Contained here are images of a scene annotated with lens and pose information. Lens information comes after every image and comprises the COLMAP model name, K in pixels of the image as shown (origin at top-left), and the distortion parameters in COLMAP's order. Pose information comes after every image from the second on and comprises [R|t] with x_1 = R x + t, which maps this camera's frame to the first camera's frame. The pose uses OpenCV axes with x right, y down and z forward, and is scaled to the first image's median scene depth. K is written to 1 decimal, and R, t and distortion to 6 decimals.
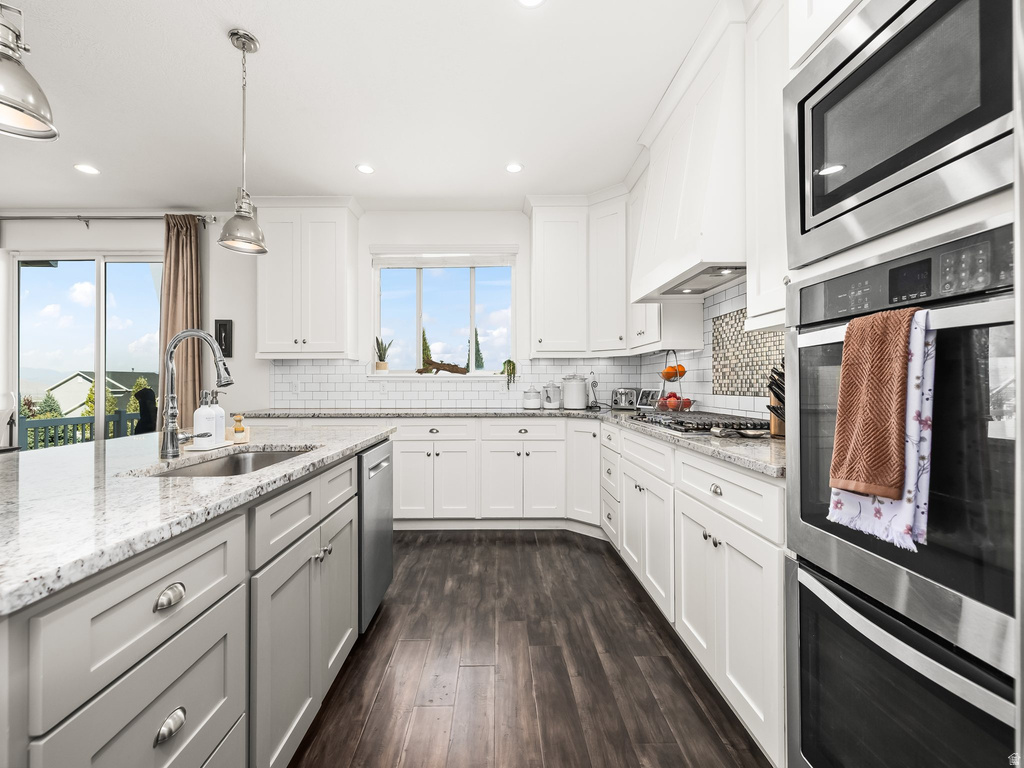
lens RADIAL K [[433.8, 0, 496.1], [0, 433.8, 381.3], [0, 0, 1]] dist [0.002736, -0.001138]
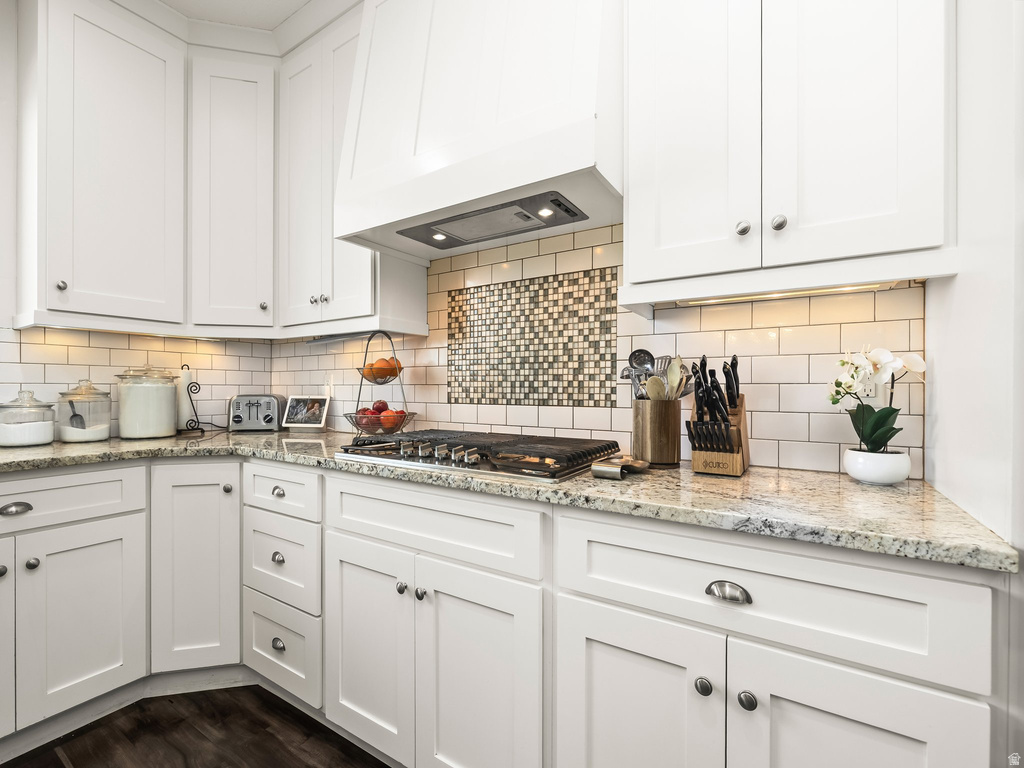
lens RADIAL K [[455.2, 0, 512.0], [0, 455.2, 391.2], [0, 0, 1]] dist [-0.010837, -0.000324]
pose [[0.536208, -0.000906, 0.844085, -0.037668], [-0.008992, 0.999937, 0.006786, 0.004317], [-0.844038, -0.011228, 0.536166, 0.427967]]
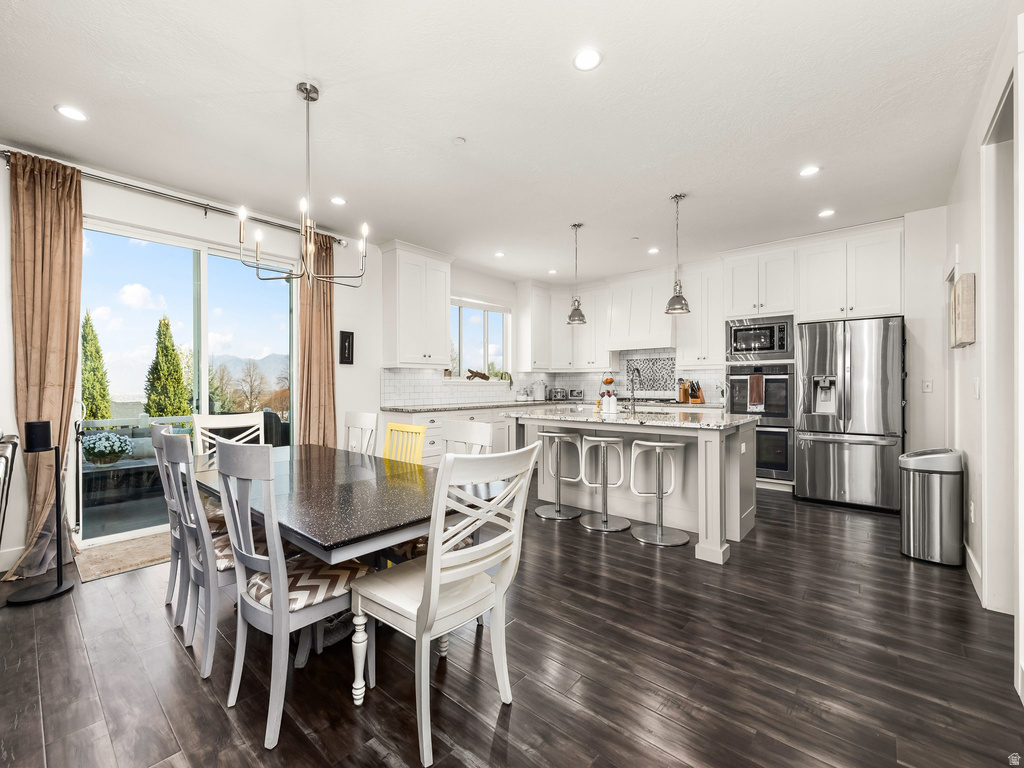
lens RADIAL K [[433.8, 0, 507.7], [0, 433.8, 383.2], [0, 0, 1]] dist [0.002736, -0.001138]
pose [[0.662674, 0.002717, 0.748903, -1.430820], [-0.002739, 0.999996, -0.001204, -0.005613], [-0.748903, -0.001253, 0.662678, -0.097964]]
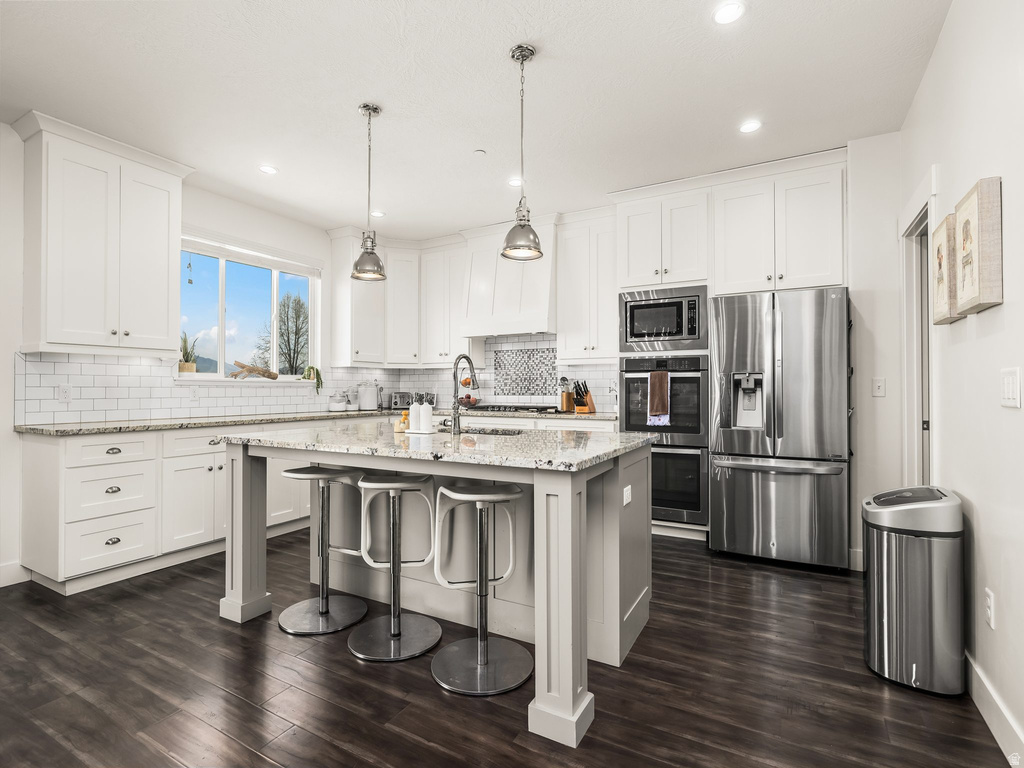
lens RADIAL K [[505.1, 0, 512.4], [0, 505.1, 384.0], [0, 0, 1]] dist [-0.011686, 0.002030]
pose [[0.491088, 0.009893, 0.871054, -0.966765], [-0.004835, 0.999951, -0.008631, 0.002426], [-0.871096, 0.000027, 0.491112, -0.034642]]
